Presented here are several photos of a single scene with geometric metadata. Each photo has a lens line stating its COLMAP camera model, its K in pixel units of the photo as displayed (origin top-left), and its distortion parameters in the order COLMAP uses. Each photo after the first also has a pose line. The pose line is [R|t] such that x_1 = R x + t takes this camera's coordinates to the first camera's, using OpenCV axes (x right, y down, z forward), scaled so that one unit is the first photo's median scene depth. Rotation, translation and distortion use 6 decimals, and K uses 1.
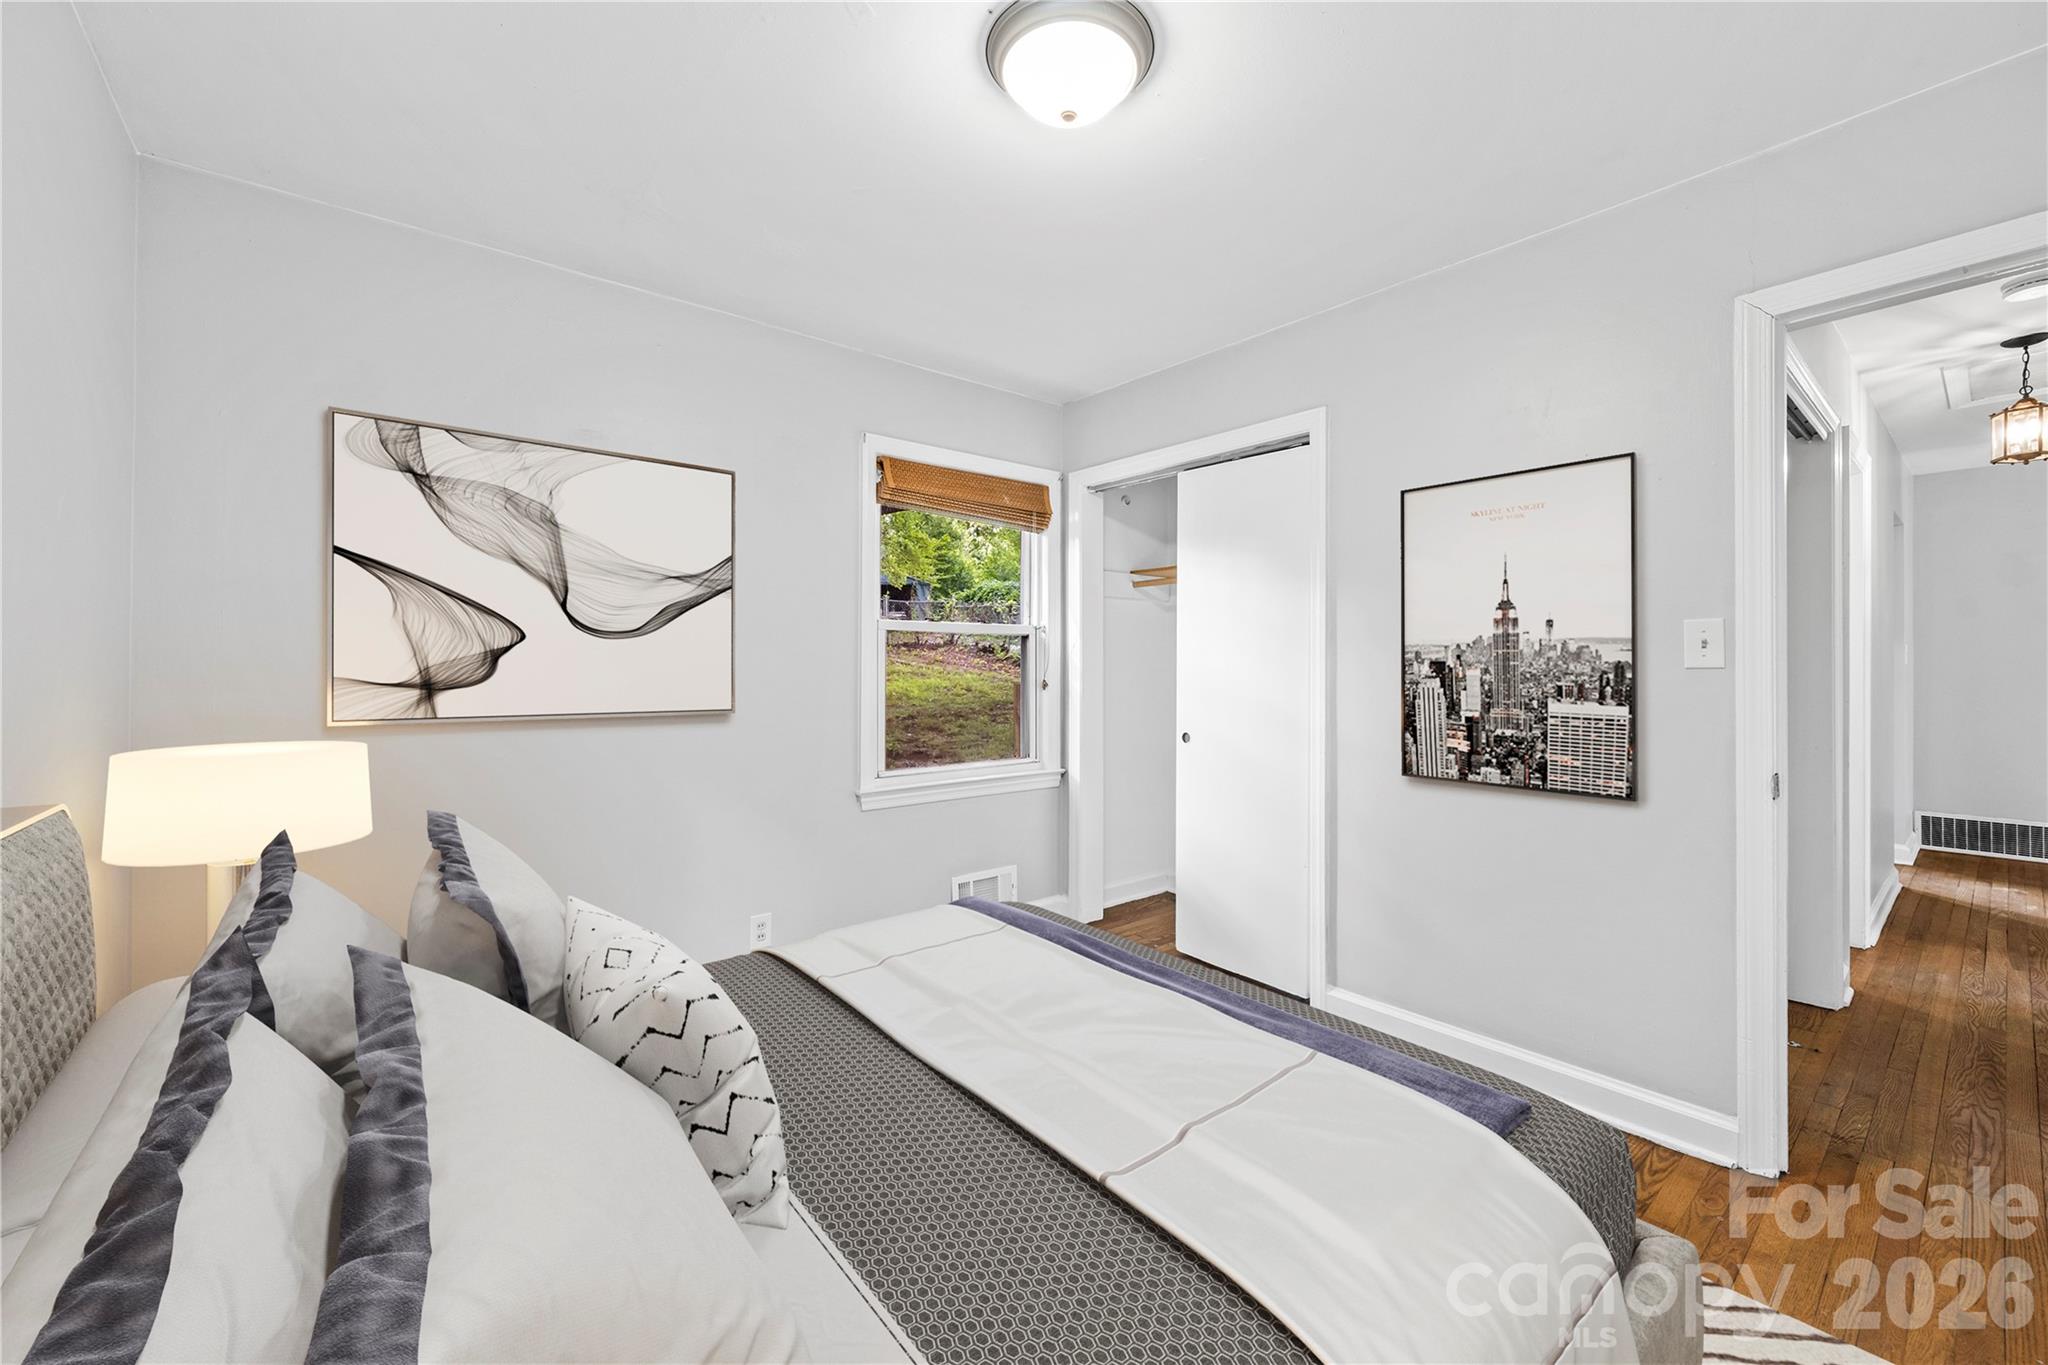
lens RADIAL K [[812.1, 0, 1031.9], [0, 812.1, 668.4], [0, 0, 1]] dist [-0.002038, -0.000474]
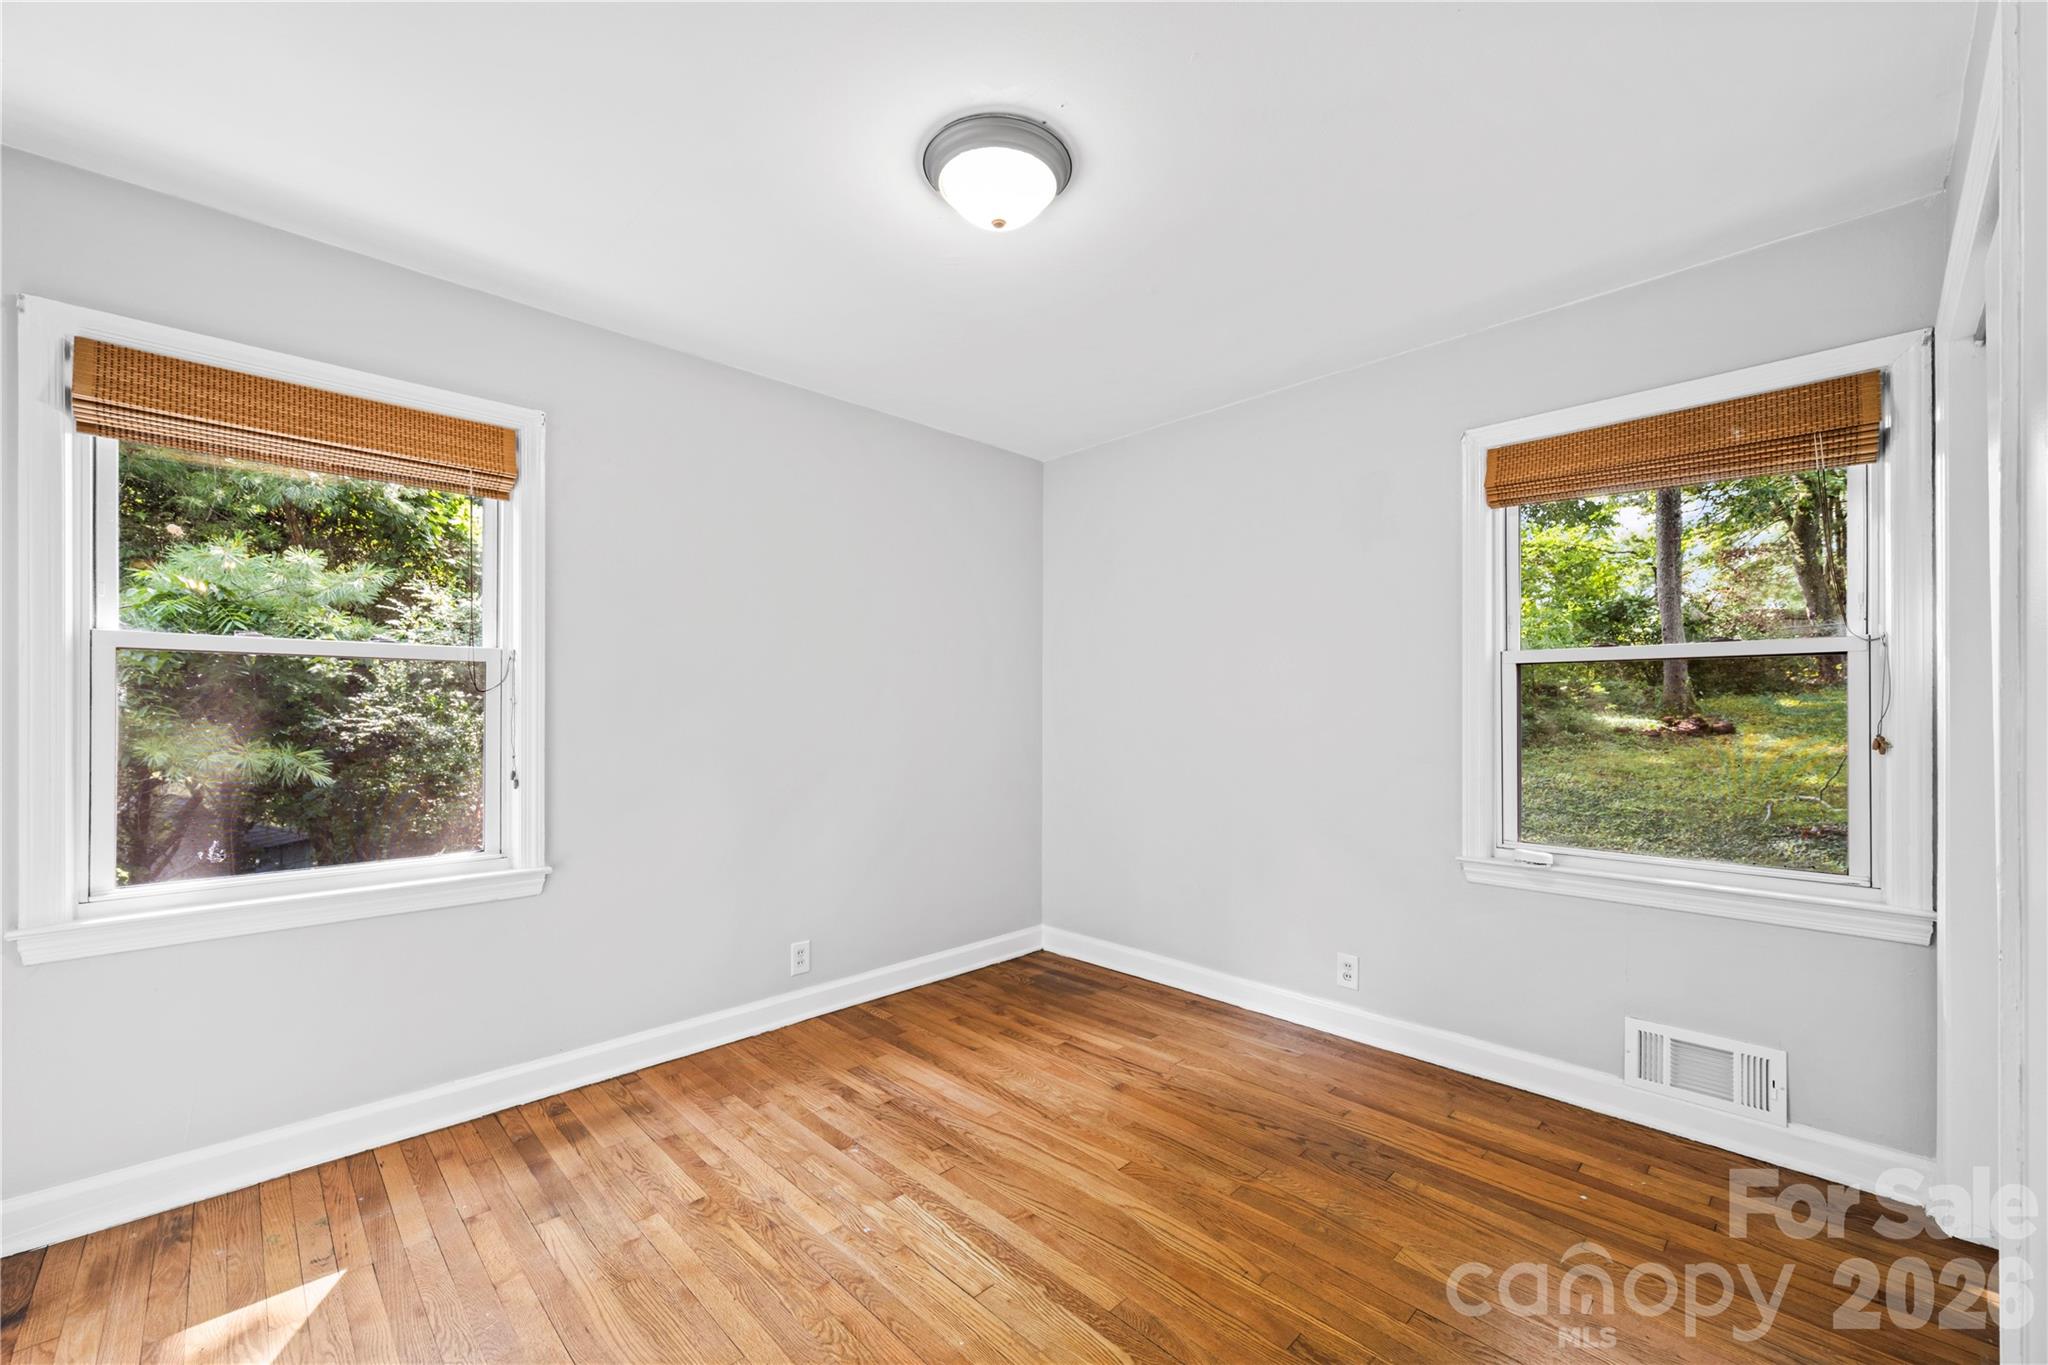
lens RADIAL K [[823.6, 0, 1027.6], [0, 823.6, 689.9], [0, 0, 1]] dist [-0.001962, -0.000295]
pose [[0.089573, -0.015960, -0.995852, 0.522983], [-0.004867, 0.999853, -0.016462, -0.004034], [0.995968, 0.006322, 0.089483, 0.414577]]
